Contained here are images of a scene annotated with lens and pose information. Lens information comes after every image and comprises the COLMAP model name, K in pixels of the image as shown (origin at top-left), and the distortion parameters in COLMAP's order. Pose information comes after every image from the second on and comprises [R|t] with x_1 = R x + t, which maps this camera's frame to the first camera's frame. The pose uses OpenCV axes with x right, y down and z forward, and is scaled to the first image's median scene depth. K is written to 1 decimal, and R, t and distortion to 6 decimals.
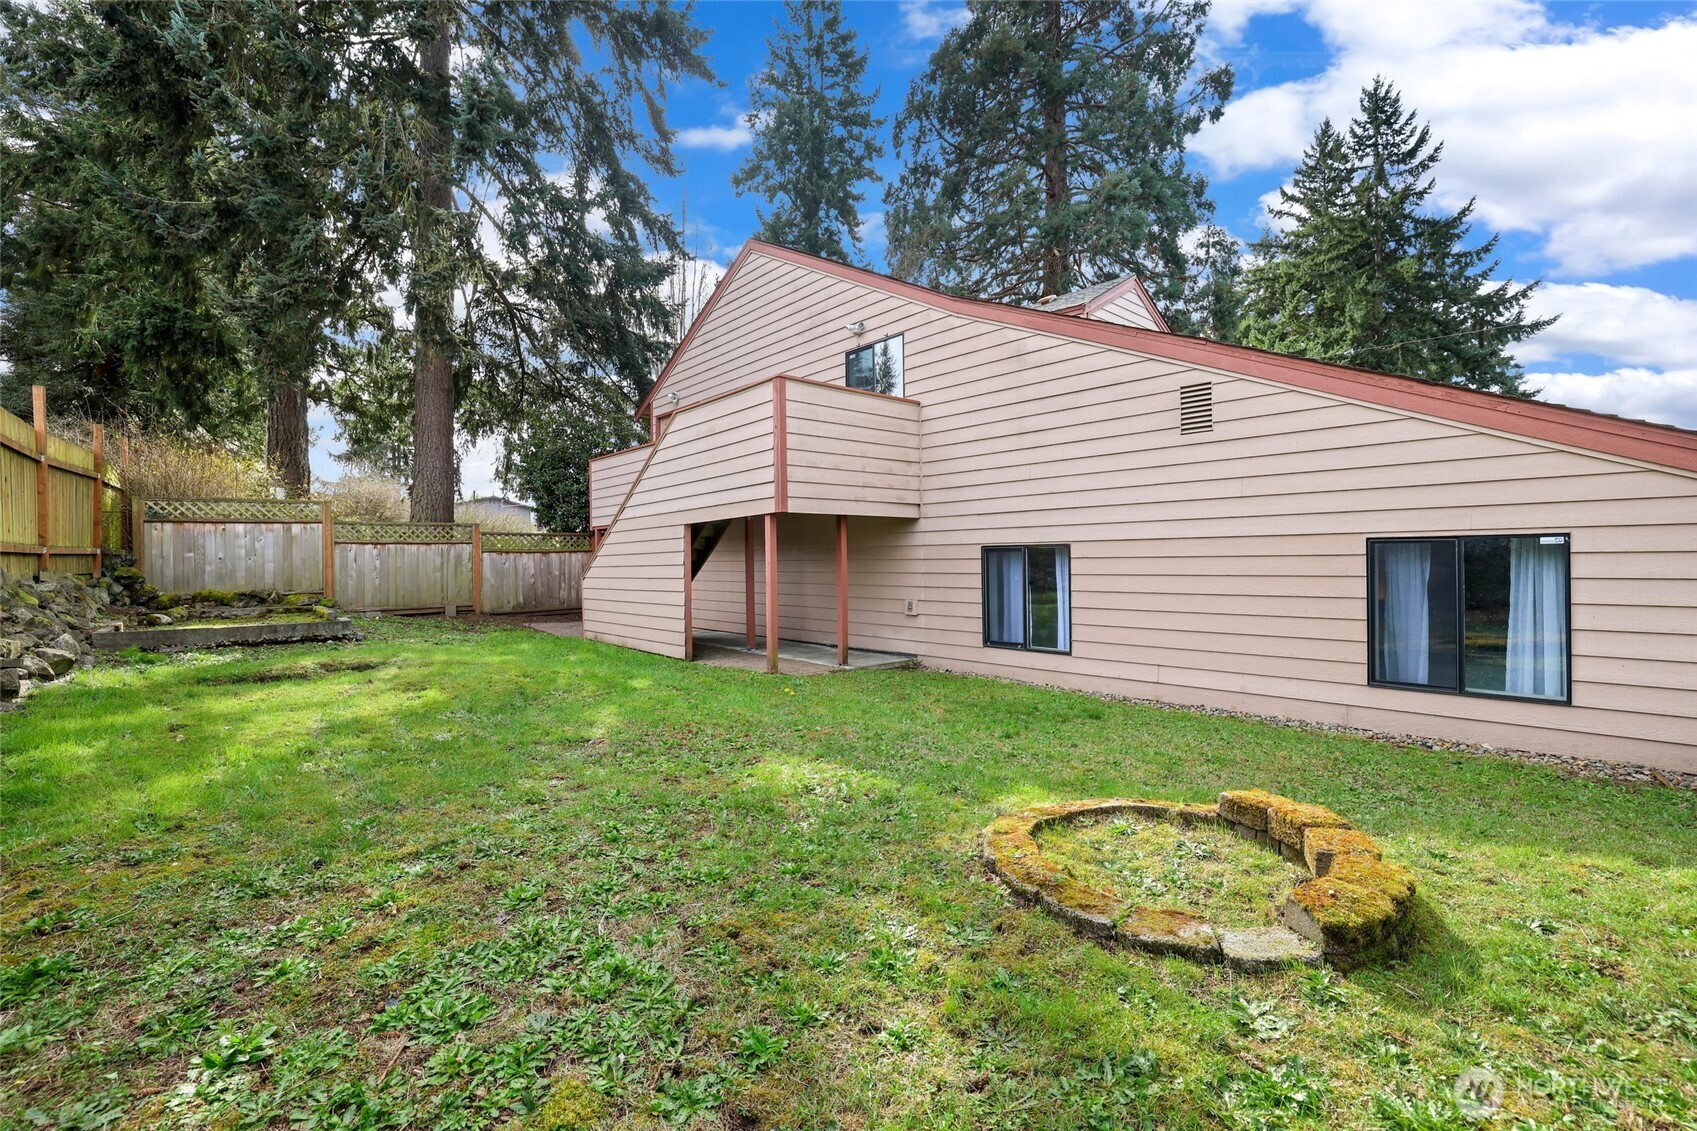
lens RADIAL K [[732.8, 0, 848.5], [0, 732.8, 565.5], [0, 0, 1]] dist [-0.048494, 0.014724]
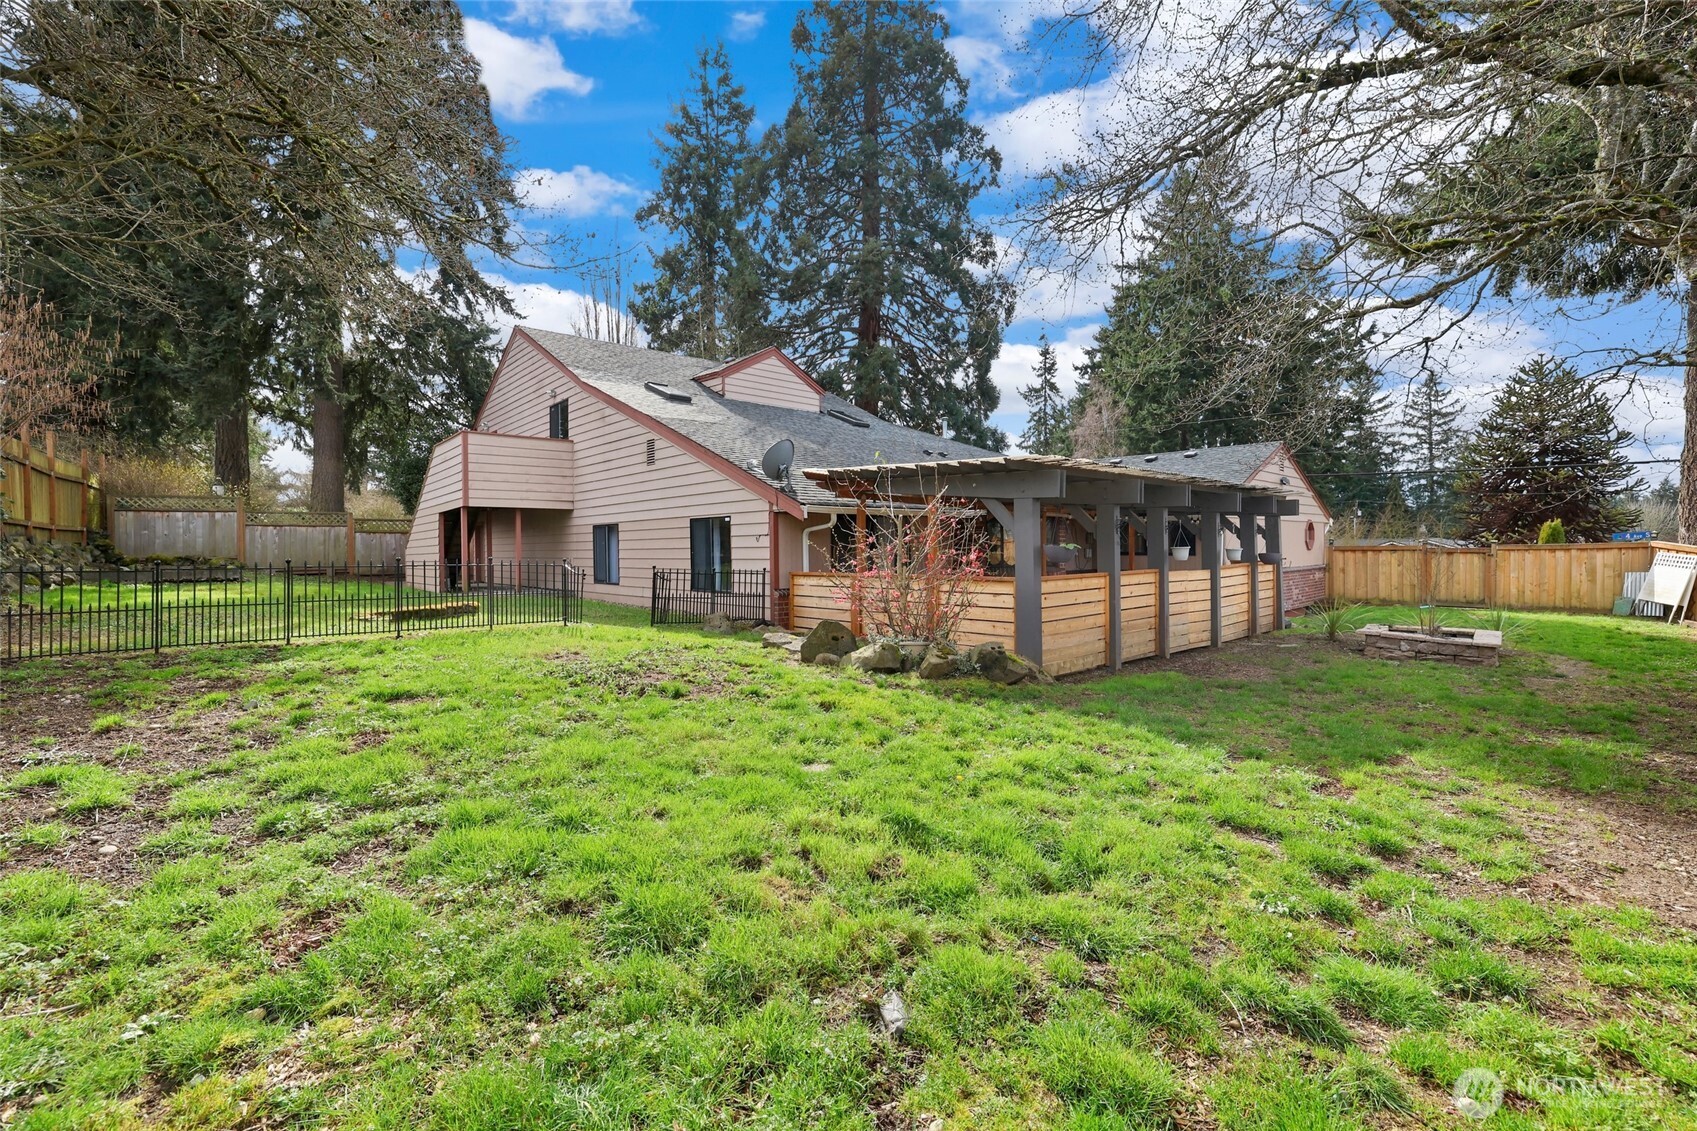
lens RADIAL K [[726.7, 0, 846.2], [0, 726.7, 554.4], [0, 0, 1]] dist [-0.048157, 0.014509]
pose [[0.999863, 0.001545, 0.016463, 0.576412], [-0.001522, 0.999998, -0.001429, 0.033617], [-0.016465, 0.001404, 0.999863, -0.555973]]
